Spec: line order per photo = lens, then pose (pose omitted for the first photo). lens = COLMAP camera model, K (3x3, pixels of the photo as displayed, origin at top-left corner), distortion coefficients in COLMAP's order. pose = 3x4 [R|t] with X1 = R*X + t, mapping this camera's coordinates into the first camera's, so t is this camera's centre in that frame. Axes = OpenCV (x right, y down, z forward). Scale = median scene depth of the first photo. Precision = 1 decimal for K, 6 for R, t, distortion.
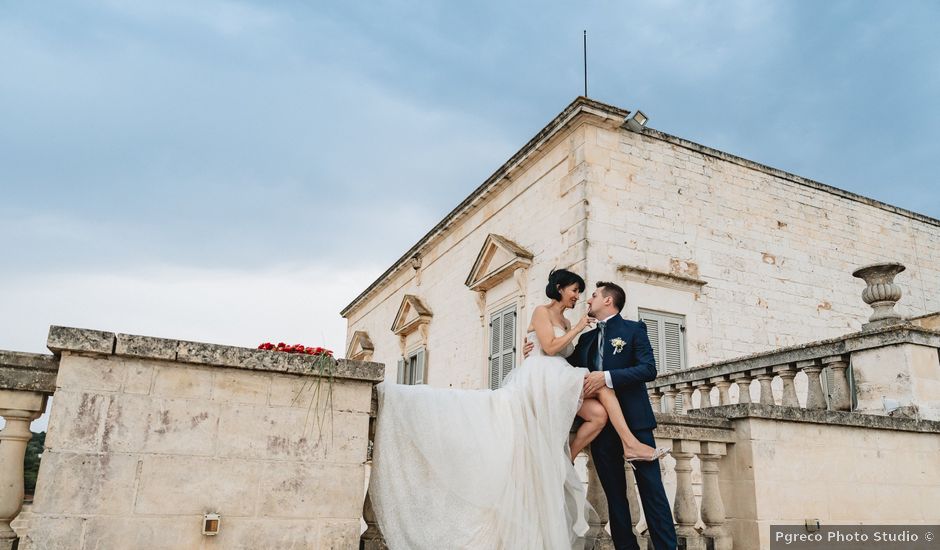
lens RADIAL K [[636.4, 0, 472.3], [0, 636.4, 311.5], [0, 0, 1]] dist [-0.007686, -0.001734]
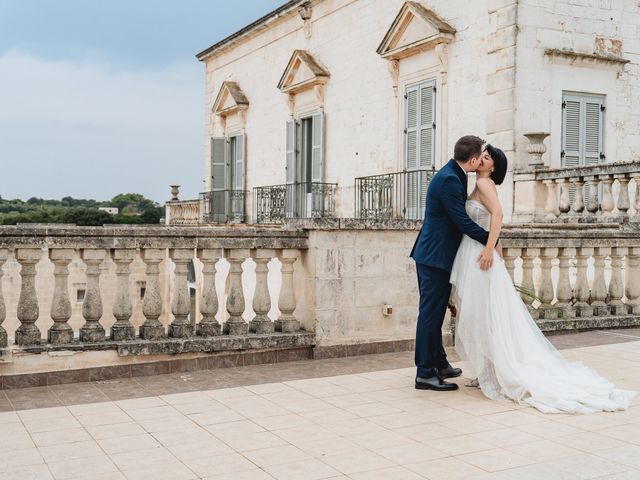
lens RADIAL K [[829.9, 0, 320.0], [0, 829.9, 240.0], [0, 0, 1]] dist [0.009762, 0.040764]
pose [[0.999412, -0.024278, 0.024223, -0.165068], [0.016695, 0.961380, 0.274719, -0.142843], [-0.029957, -0.274153, 0.961219, -0.343991]]
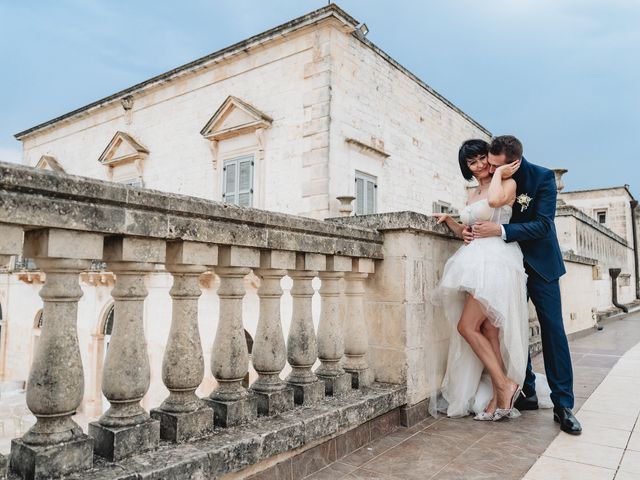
lens RADIAL K [[490.4, 0, 320.0], [0, 490.4, 240.0], [0, 0, 1]] dist [-0.009097, 0.002777]
pose [[0.883101, 0.017358, 0.468861, -0.304221], [-0.102063, 0.982492, 0.155861, -0.013614], [-0.457947, -0.185494, 0.869411, 0.044300]]
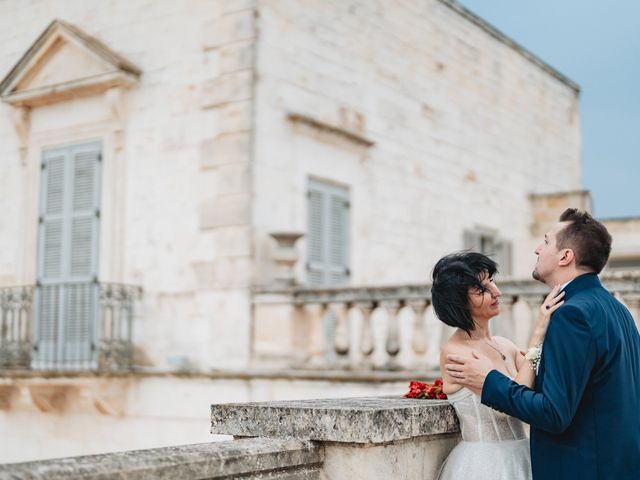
lens RADIAL K [[994.5, 0, 305.5], [0, 994.5, 240.8], [0, 0, 1]] dist [-0.027593, -0.044682]
pose [[0.853933, 0.033948, 0.519274, -0.299225], [-0.113583, 0.985969, 0.122325, -0.065127], [-0.507836, -0.163438, 0.845808, 0.038907]]
